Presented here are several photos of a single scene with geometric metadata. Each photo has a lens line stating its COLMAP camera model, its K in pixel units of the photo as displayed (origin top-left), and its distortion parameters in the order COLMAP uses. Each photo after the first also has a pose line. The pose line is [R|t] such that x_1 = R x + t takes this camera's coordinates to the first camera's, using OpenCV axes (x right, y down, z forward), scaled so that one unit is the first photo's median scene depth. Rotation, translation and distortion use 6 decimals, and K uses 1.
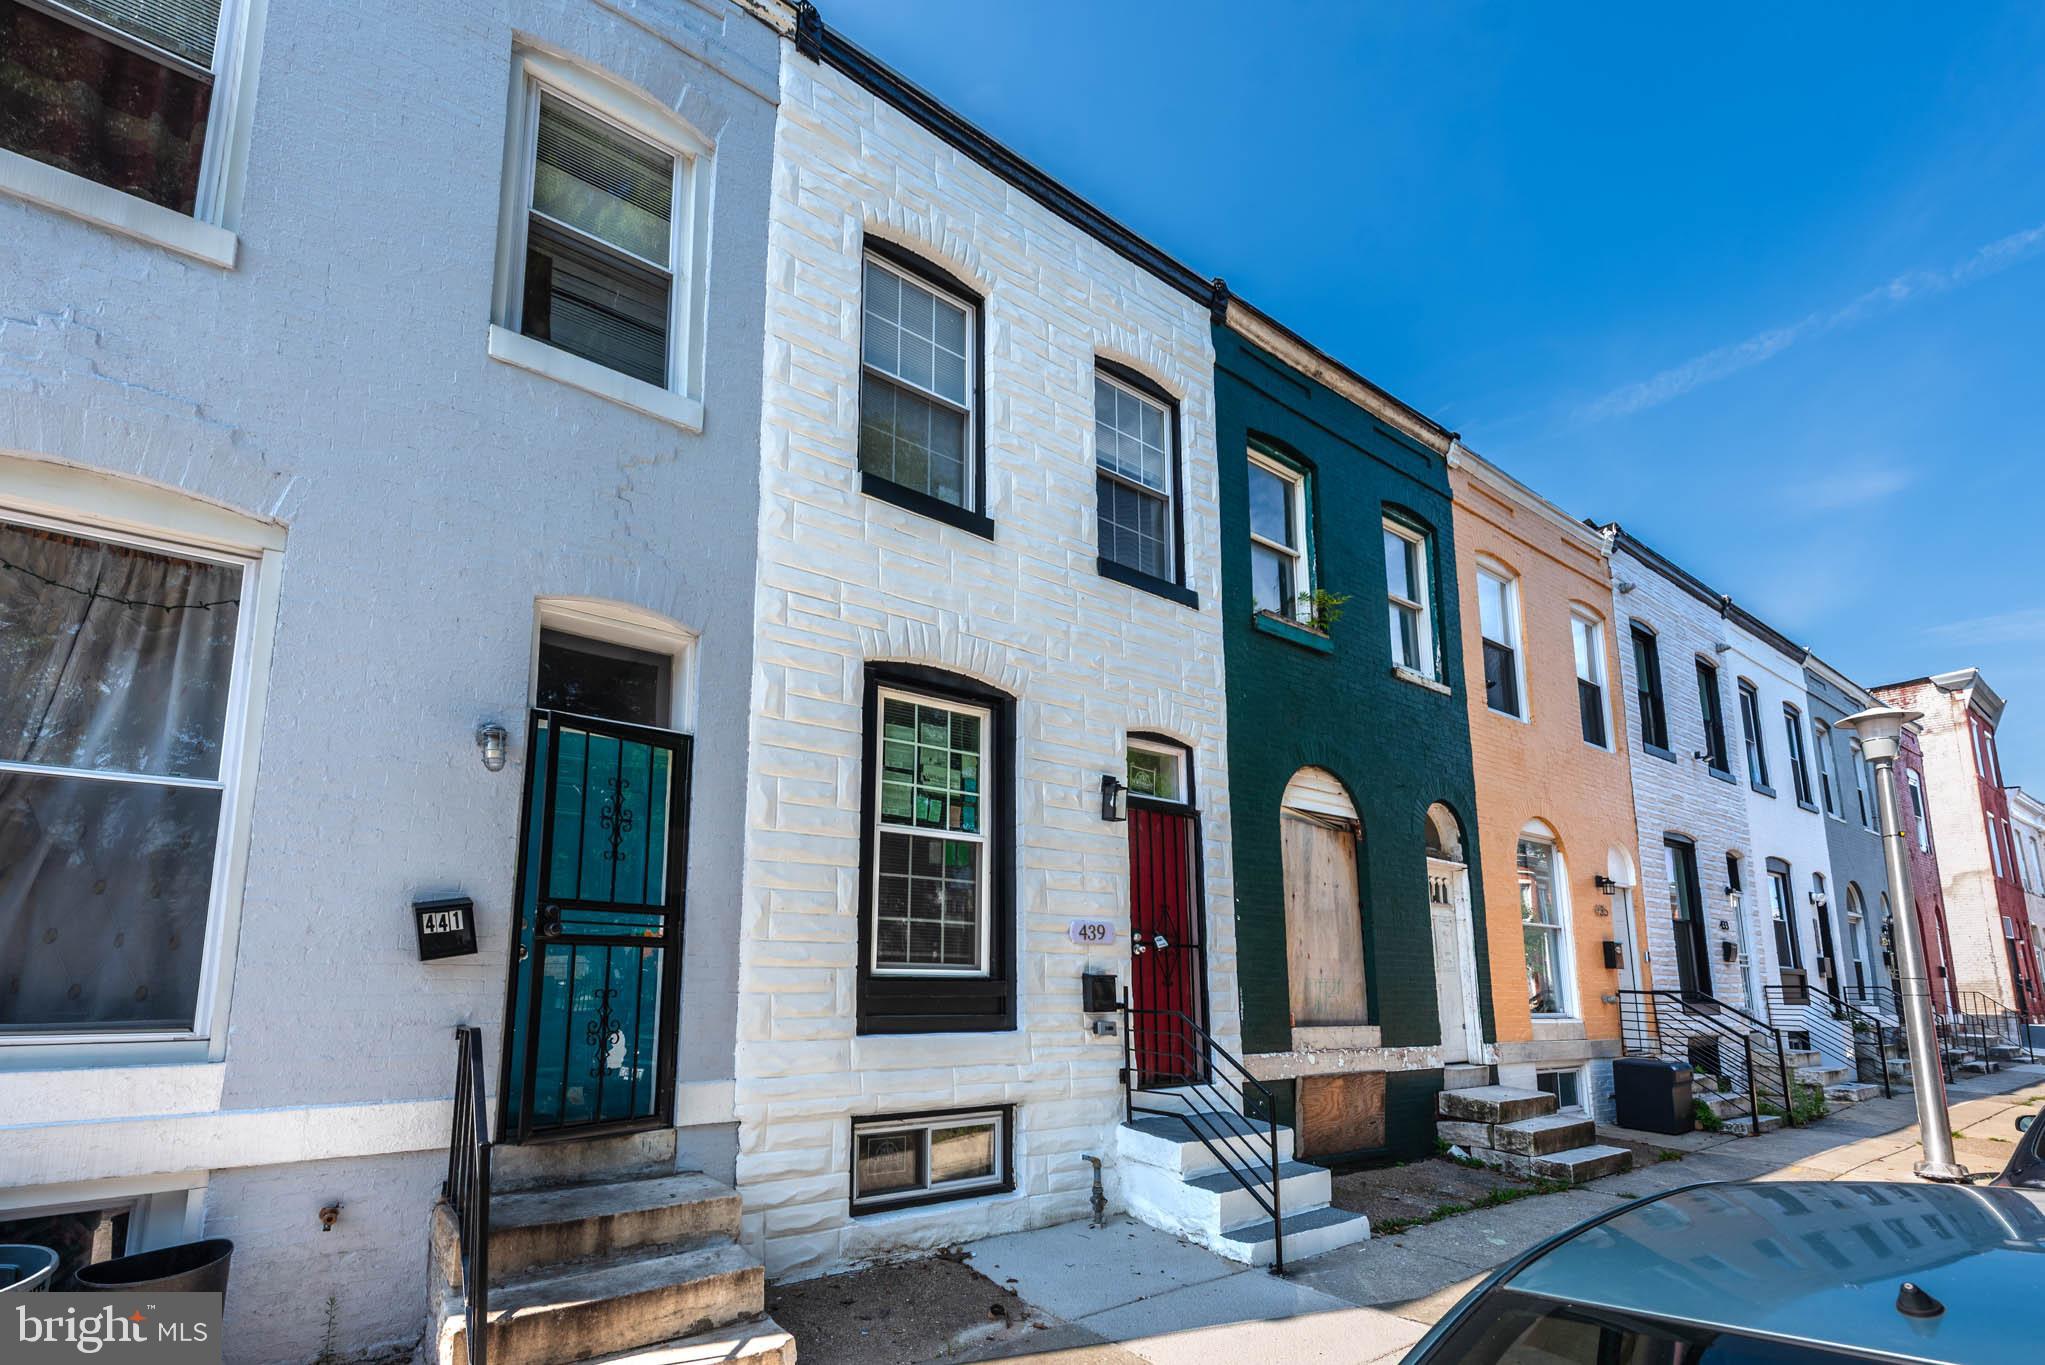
lens RADIAL K [[1335.6, 0, 1022.5], [0, 1335.6, 682.5], [0, 0, 1]] dist [0.000688, -0.000042]
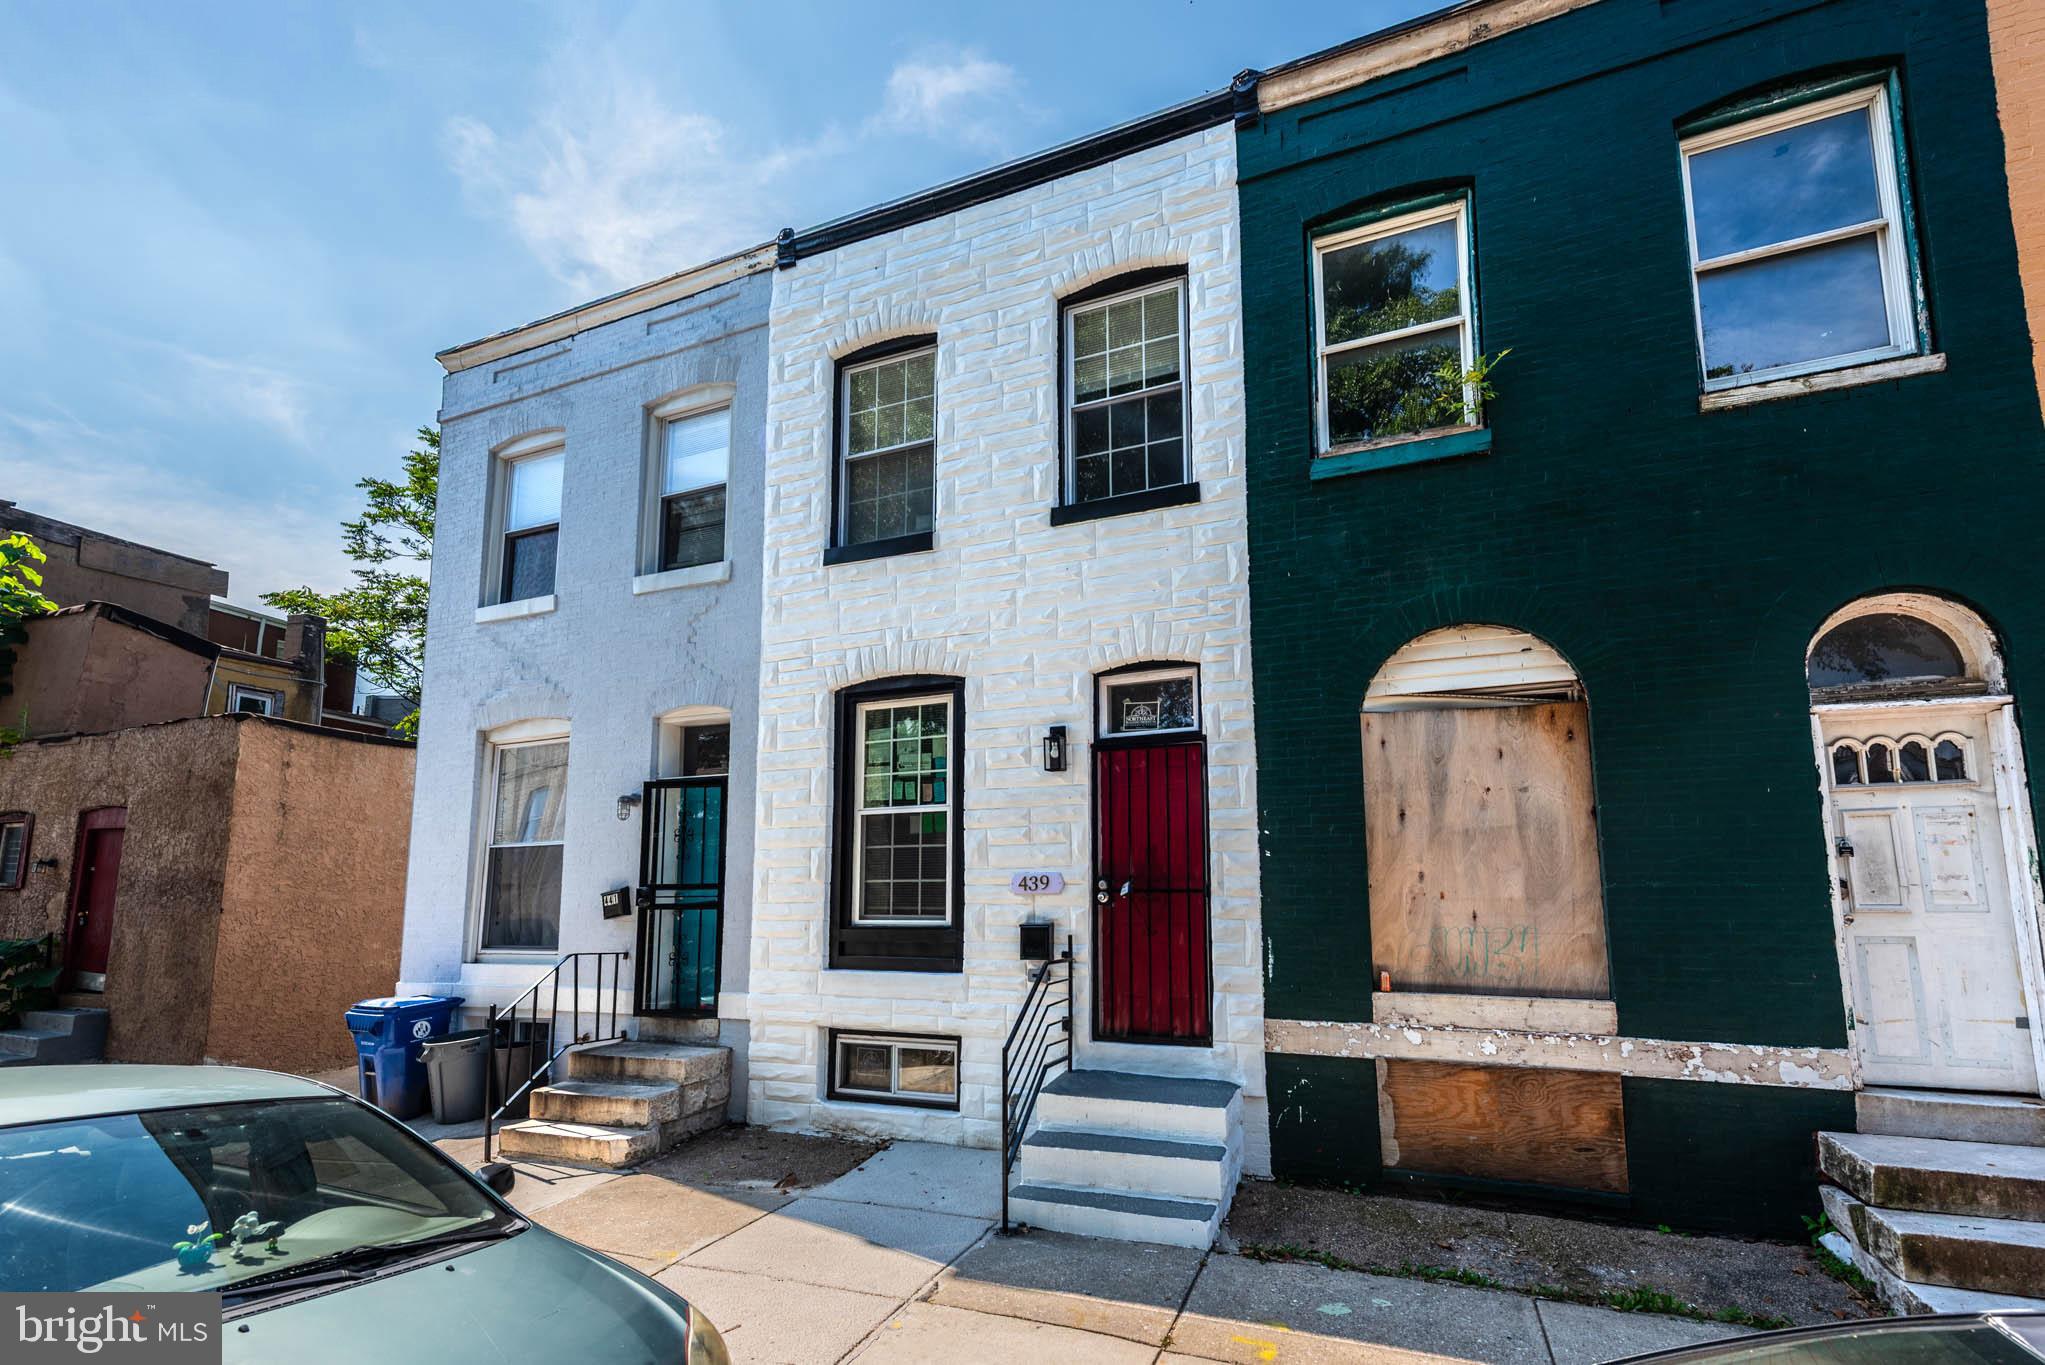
lens RADIAL K [[1335.6, 0, 1022.5], [0, 1335.6, 682.5], [0, 0, 1]] dist [0.000688, -0.000042]
pose [[0.185256, -0.169170, -0.968020, 1.092479], [0.219894, 0.967228, -0.126949, 0.168732], [0.957772, -0.189344, 0.216384, 0.809372]]
